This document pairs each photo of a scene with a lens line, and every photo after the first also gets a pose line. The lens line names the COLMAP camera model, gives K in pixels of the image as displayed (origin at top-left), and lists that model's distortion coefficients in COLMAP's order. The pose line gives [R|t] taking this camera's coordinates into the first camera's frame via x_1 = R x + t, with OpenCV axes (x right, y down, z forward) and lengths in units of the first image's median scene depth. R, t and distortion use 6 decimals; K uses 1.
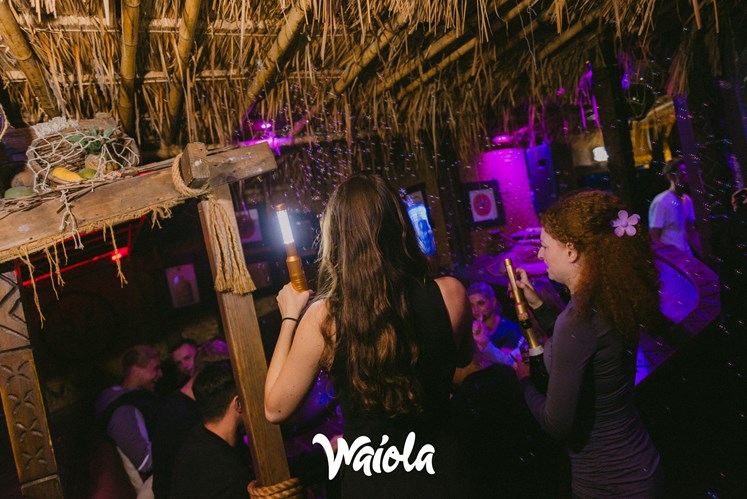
lens RADIAL K [[500.6, 0, 373.5], [0, 500.6, 249.5], [0, 0, 1]] dist [0.006399, 0.002533]
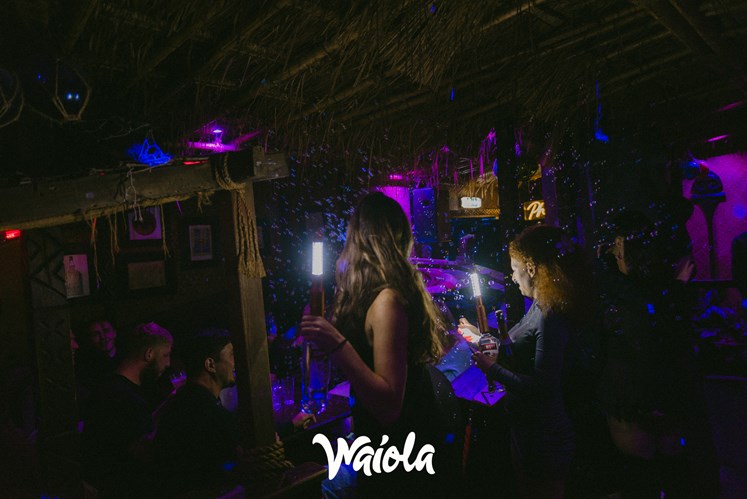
lens RADIAL K [[500.6, 0, 373.5], [0, 500.6, 249.5], [0, 0, 1]] dist [0.006399, 0.002533]
pose [[0.943047, 0.116624, 0.311545, -0.125565], [-0.100861, 0.992689, -0.066300, 0.024032], [-0.316999, 0.031102, 0.947916, -0.063525]]
